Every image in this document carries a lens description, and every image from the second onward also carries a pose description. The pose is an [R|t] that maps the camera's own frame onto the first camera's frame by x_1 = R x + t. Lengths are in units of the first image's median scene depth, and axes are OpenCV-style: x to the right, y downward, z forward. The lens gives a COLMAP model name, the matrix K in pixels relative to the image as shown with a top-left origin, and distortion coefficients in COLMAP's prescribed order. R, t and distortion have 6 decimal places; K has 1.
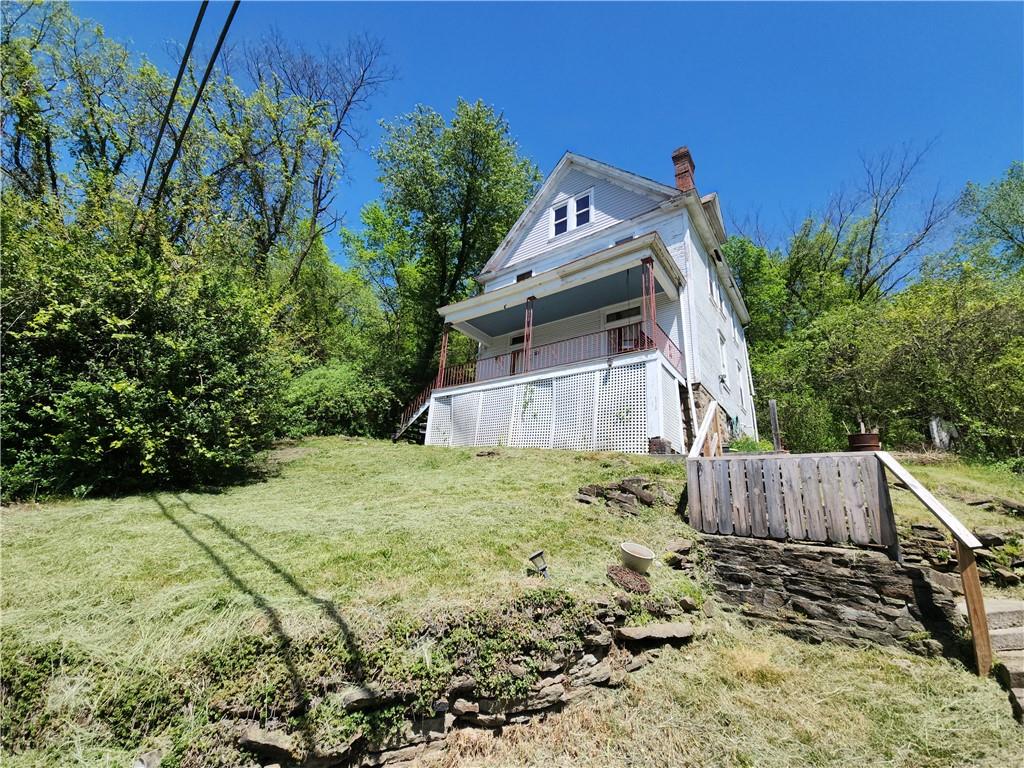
lens RADIAL K [[410.6, 0, 512.0], [0, 410.6, 384.0], [0, 0, 1]] dist [0.003764, -0.007599]
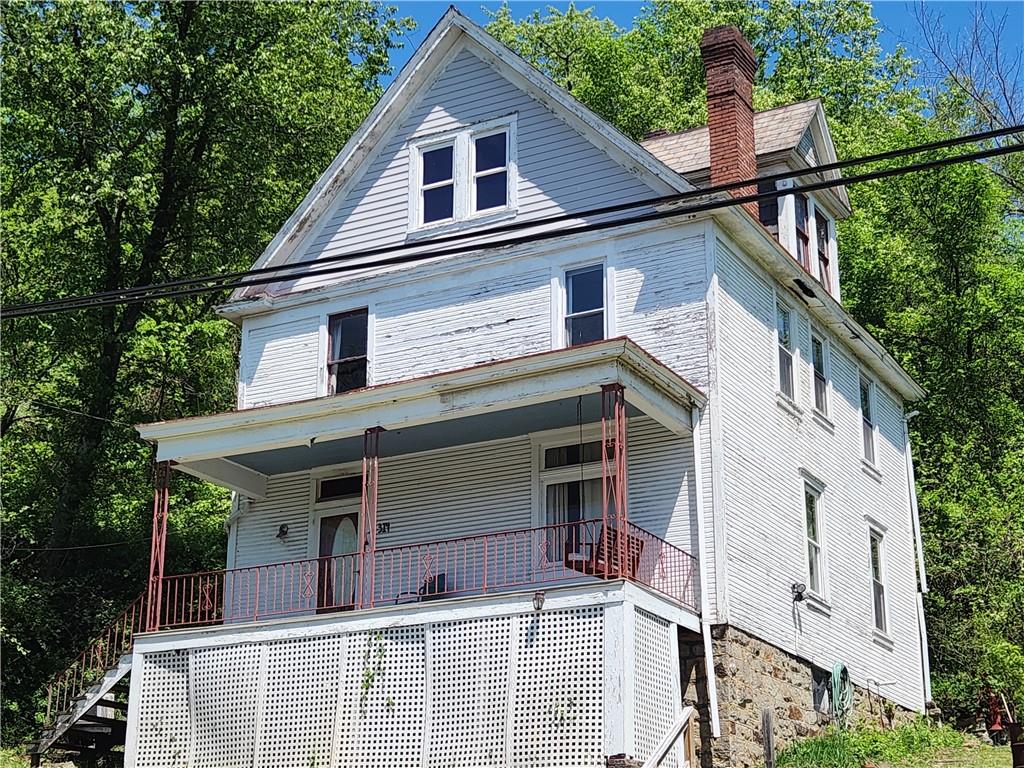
lens RADIAL K [[1729.9, 0, 512.0], [0, 1729.9, 384.0], [0, 0, 1]] dist [0.033984, 0.004687]
pose [[0.987776, -0.010974, 0.155491, -0.096161], [0.011822, 0.999920, -0.004529, -0.246595], [-0.155428, 0.006312, 0.987827, -0.869246]]
